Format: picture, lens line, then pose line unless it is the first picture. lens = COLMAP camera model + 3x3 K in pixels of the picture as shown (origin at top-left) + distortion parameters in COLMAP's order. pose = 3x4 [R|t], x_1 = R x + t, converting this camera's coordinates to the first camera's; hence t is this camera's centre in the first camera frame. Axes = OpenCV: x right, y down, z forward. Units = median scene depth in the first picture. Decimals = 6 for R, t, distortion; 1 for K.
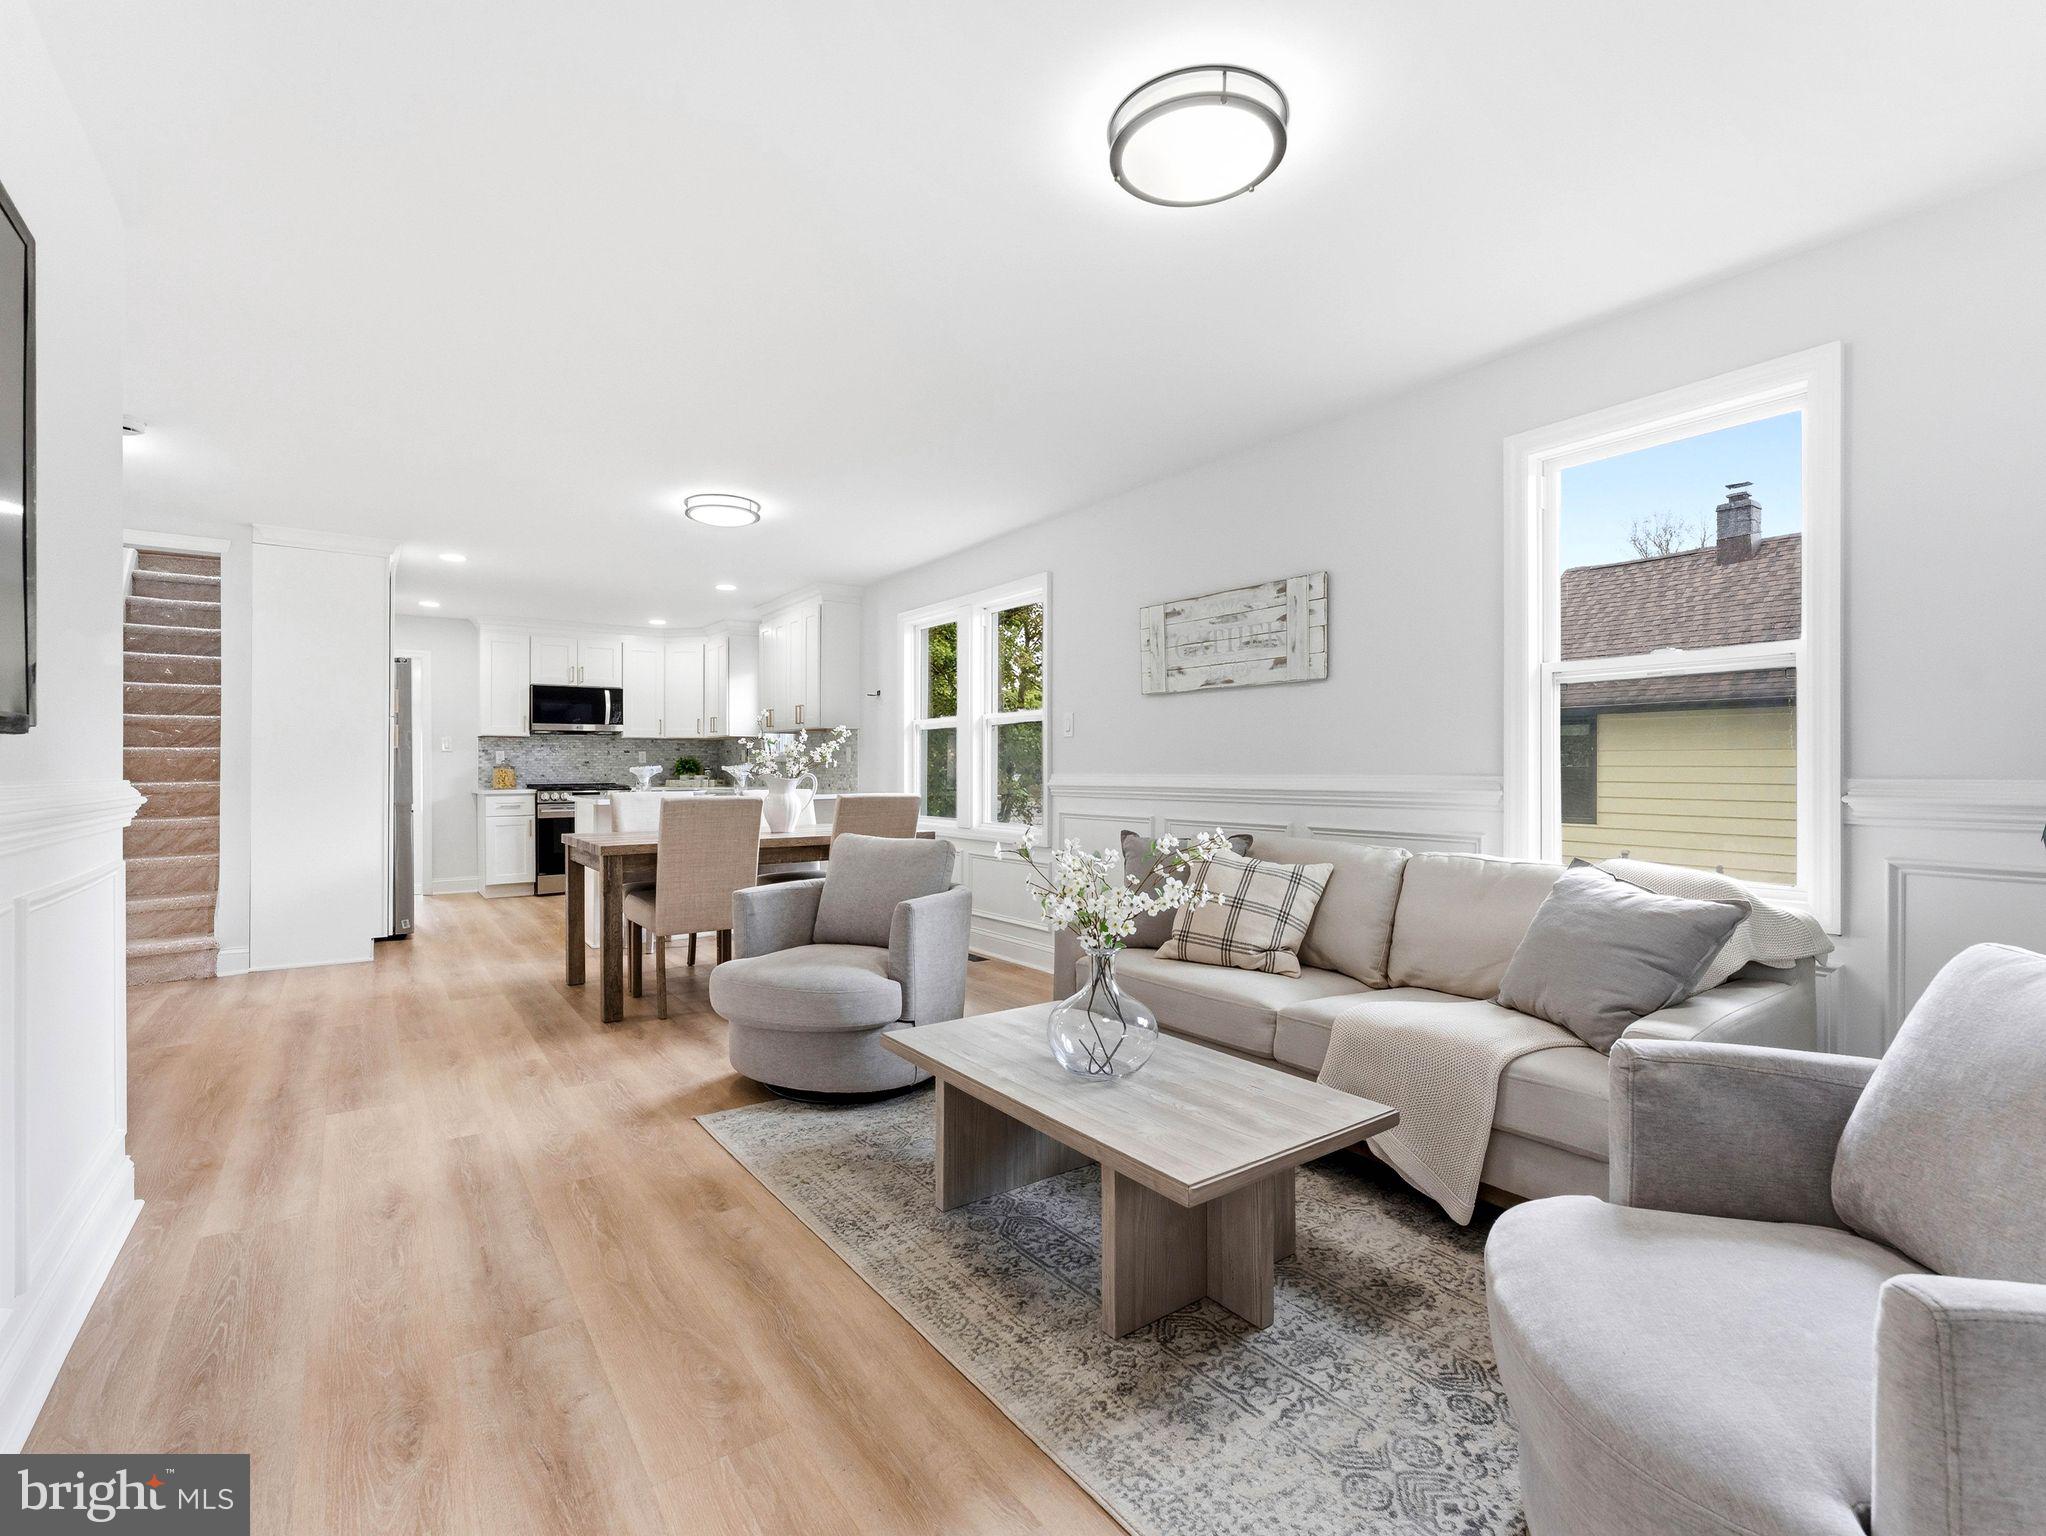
lens RADIAL K [[945.8, 0, 1014.9], [0, 945.8, 771.3], [0, 0, 1]] dist [0.002217, 0.000385]
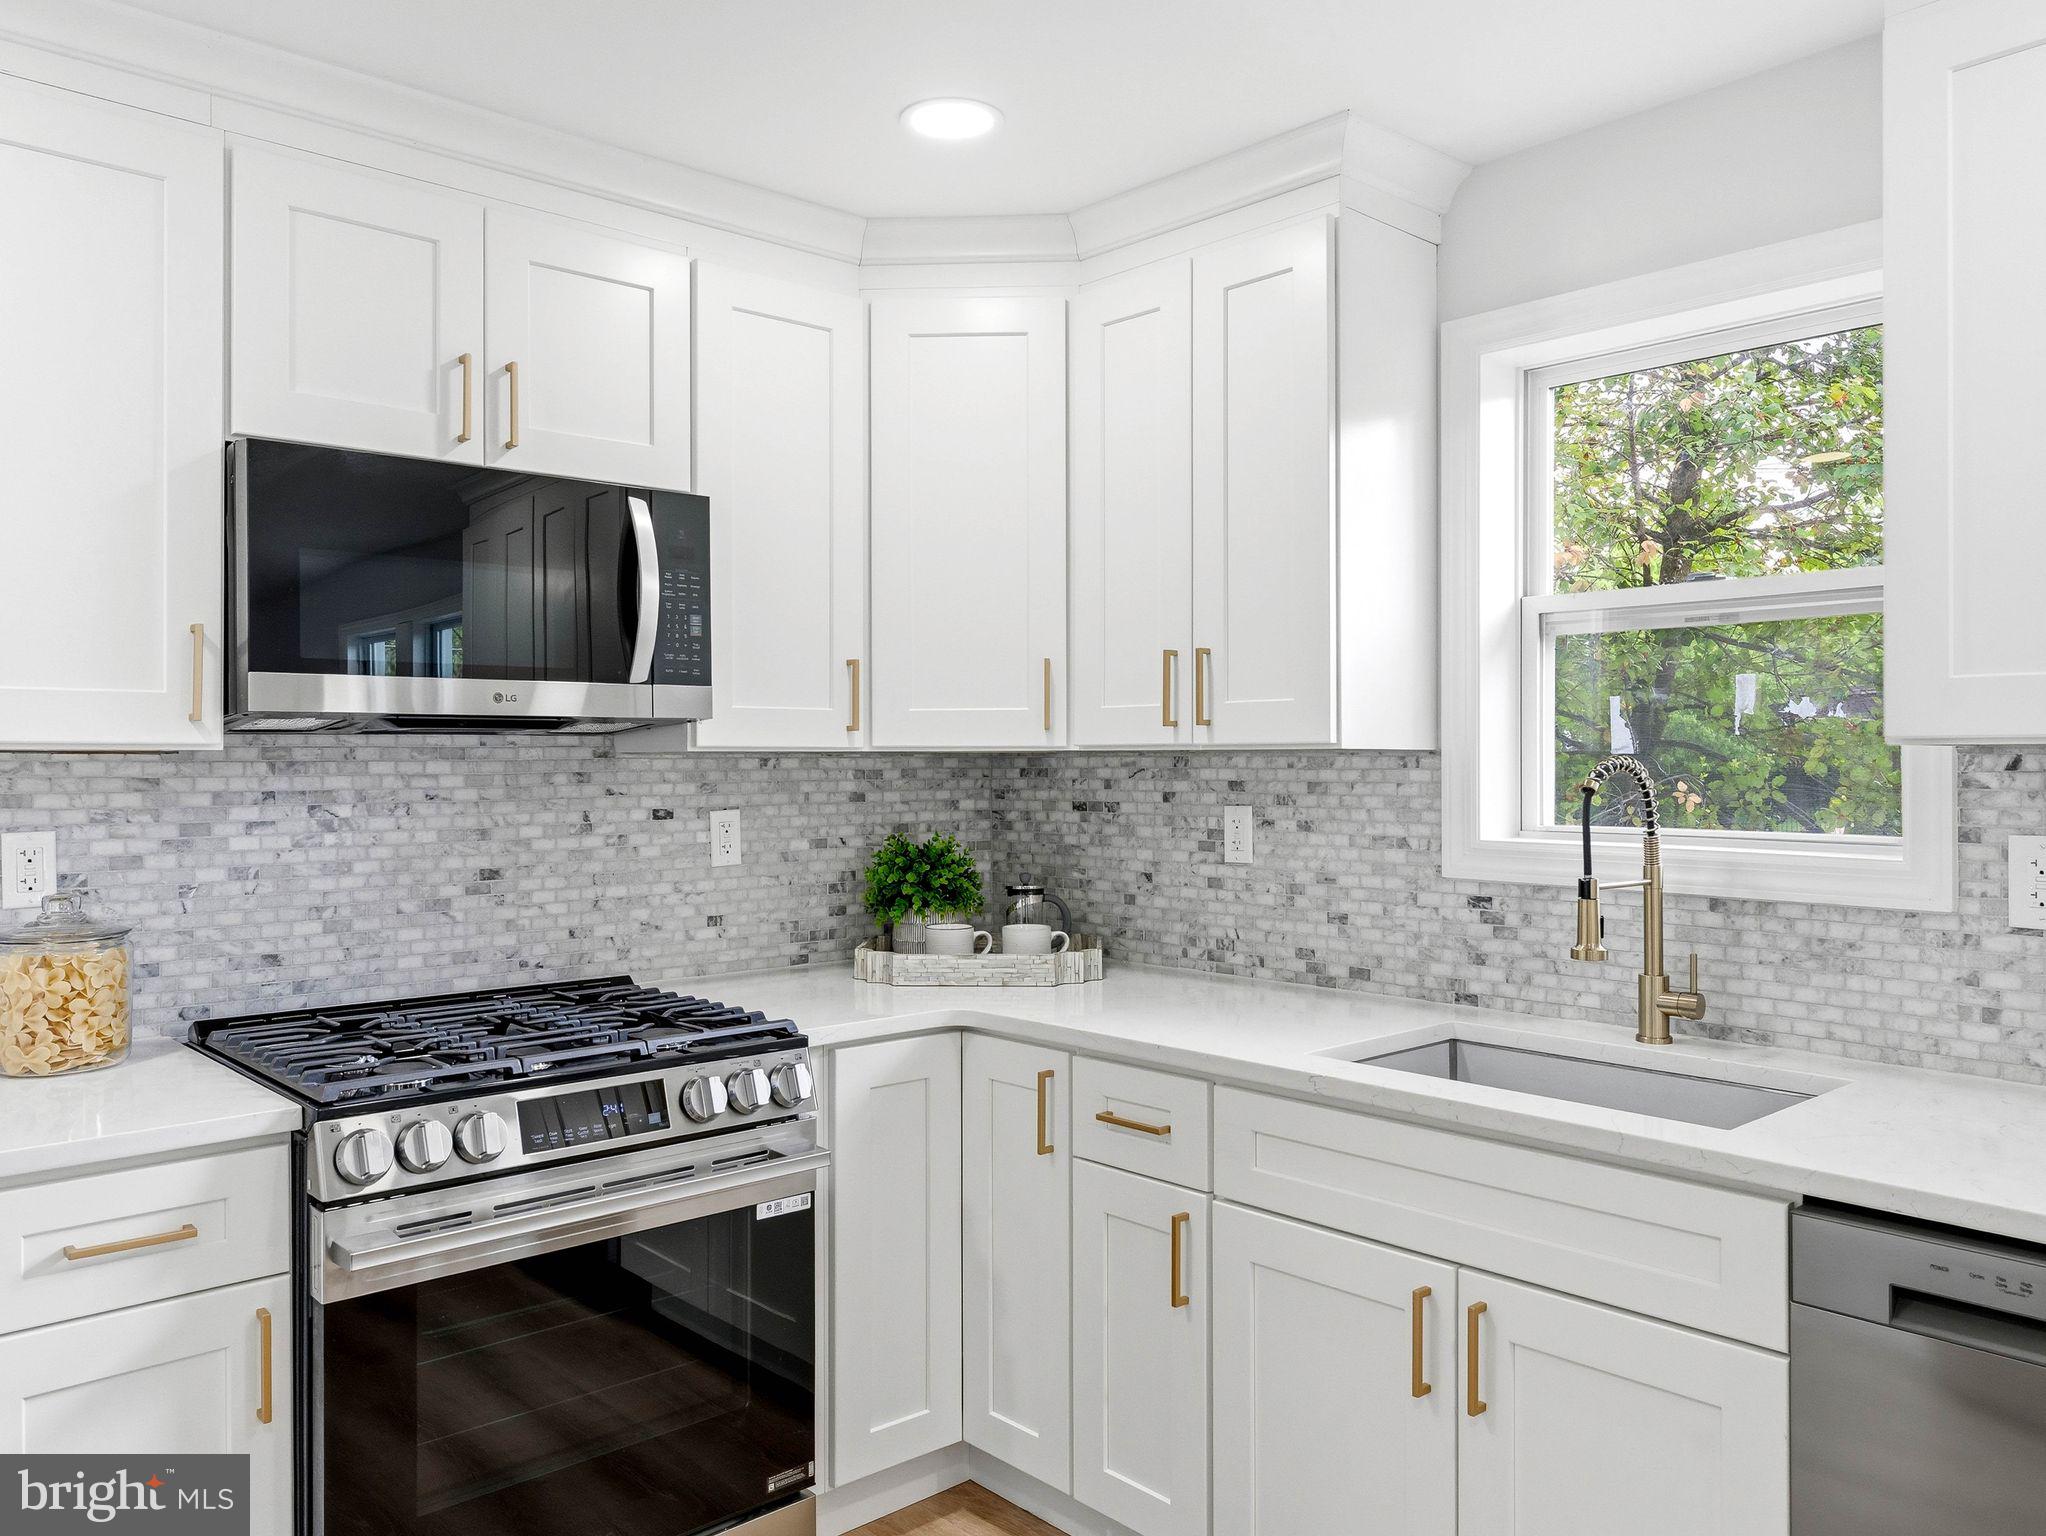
lens RADIAL K [[1535.1, 0, 1030.0], [0, 1535.1, 766.6], [0, 0, 1]] dist [-0.022681, -0.006245]
pose [[0.991494, 0.005370, 0.130045, -0.397633], [-0.005081, 0.999984, -0.002550, -0.033099], [-0.130057, 0.001867, 0.991505, 0.701026]]
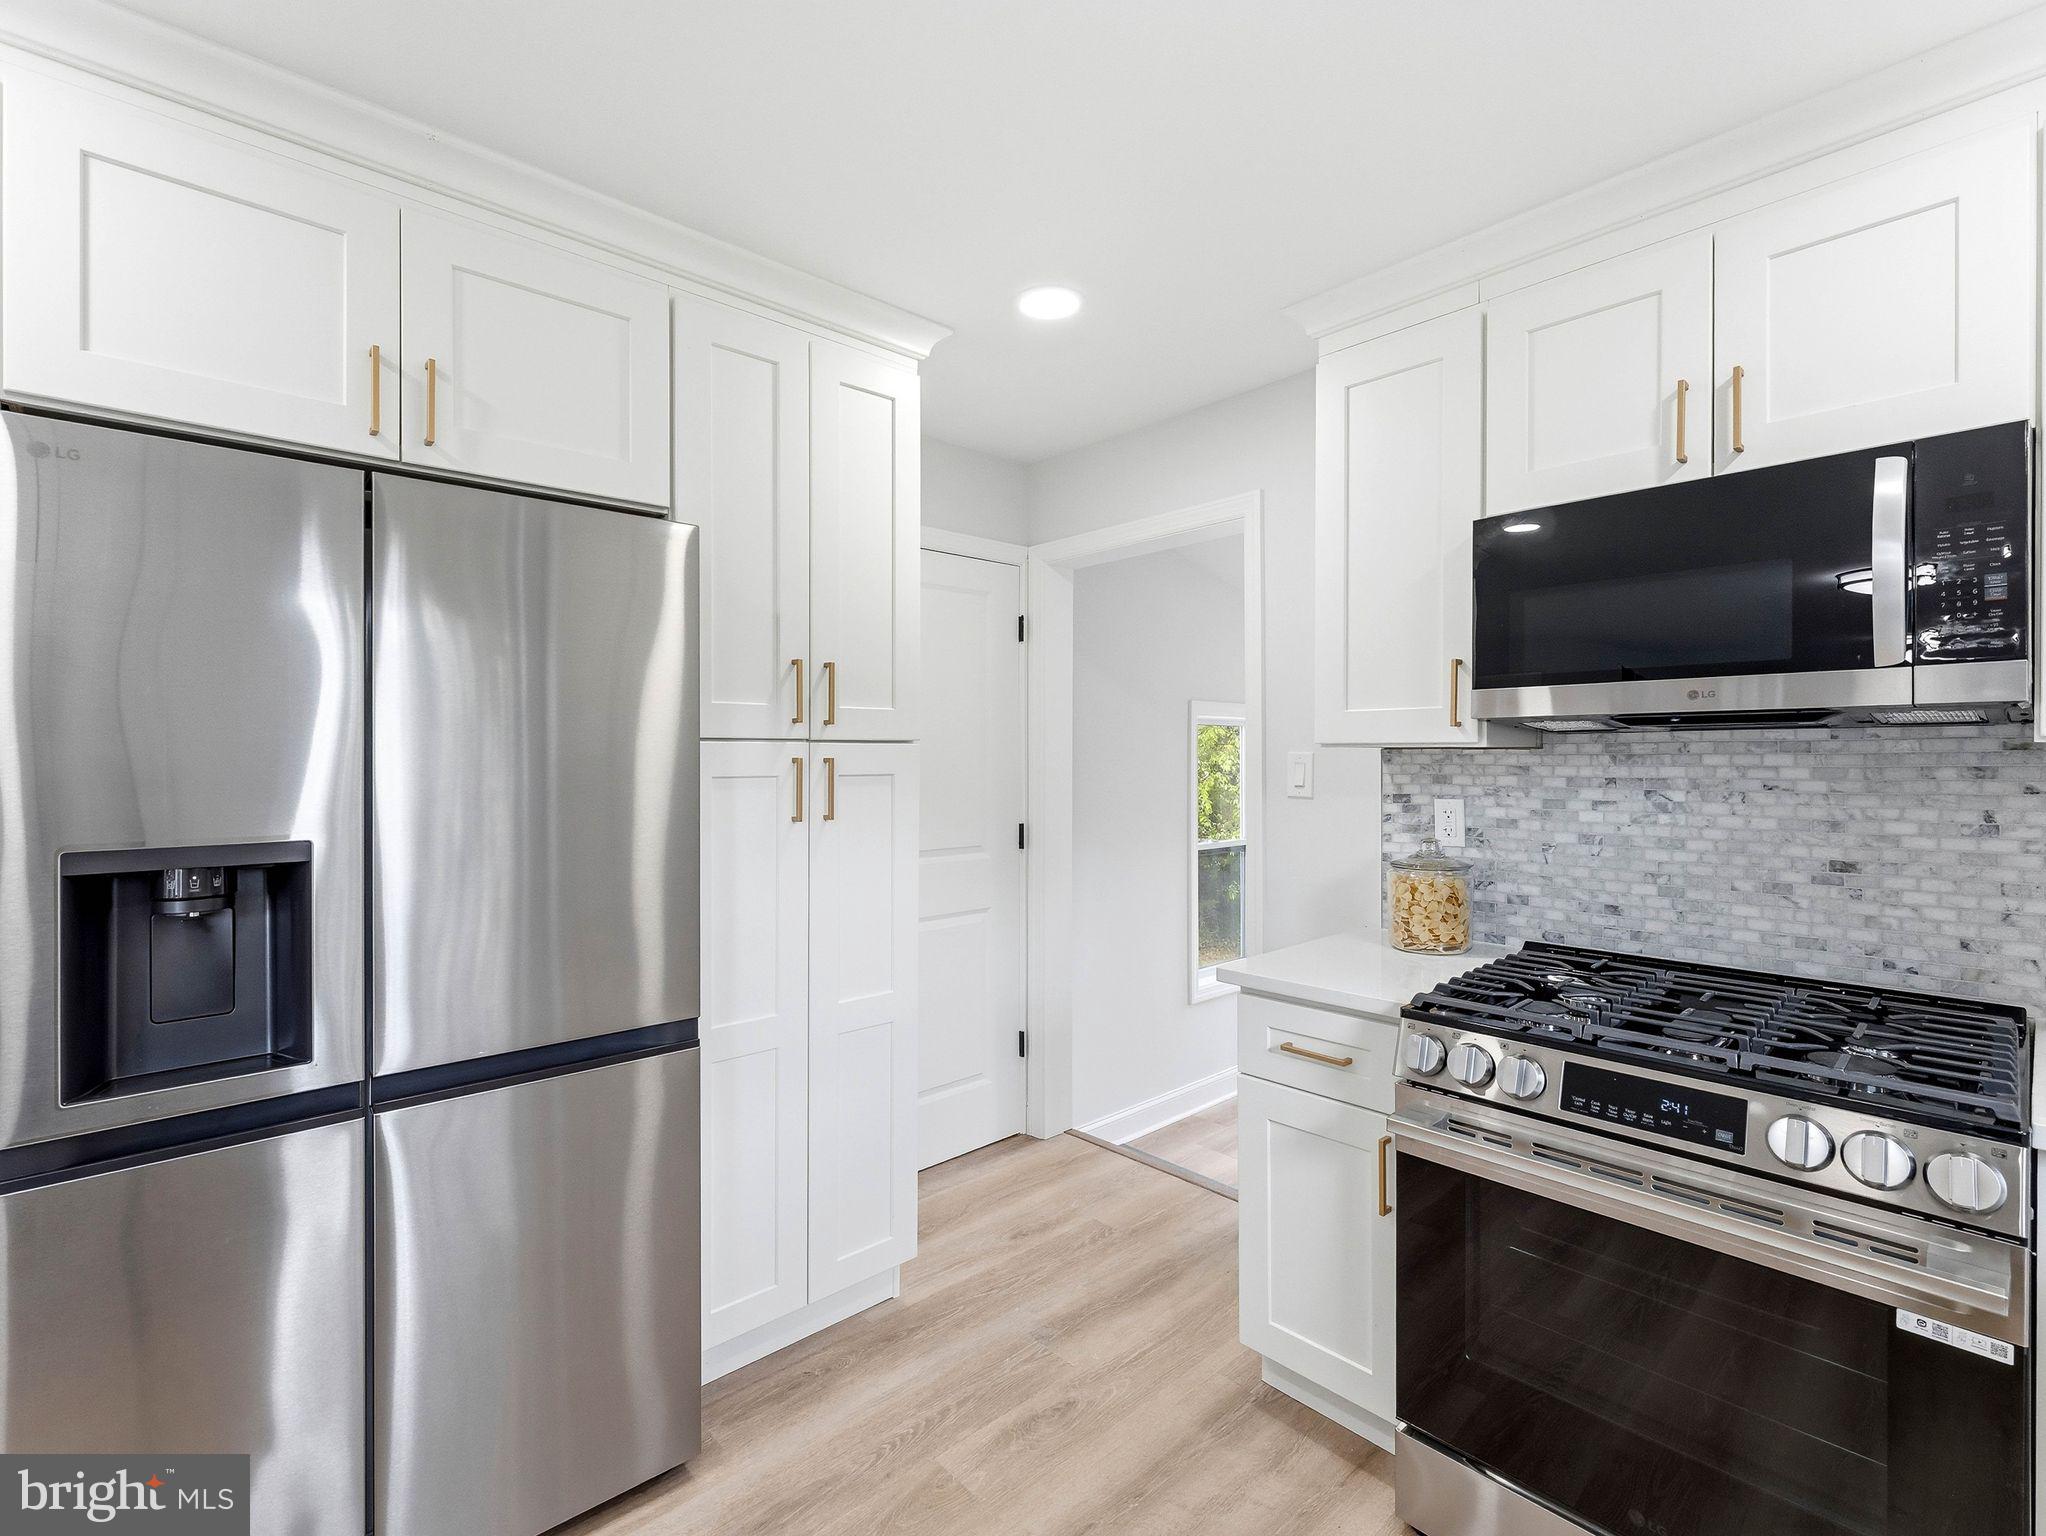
lens RADIAL K [[931.9, 0, 1024.4], [0, 931.9, 754.5], [0, 0, 1]] dist [-0.002713, -0.001141]
pose [[0.131970, 0.005058, -0.991241, -0.295342], [-0.009135, 0.999951, 0.003886, -0.033633], [0.991212, 0.008542, 0.132010, 0.838329]]
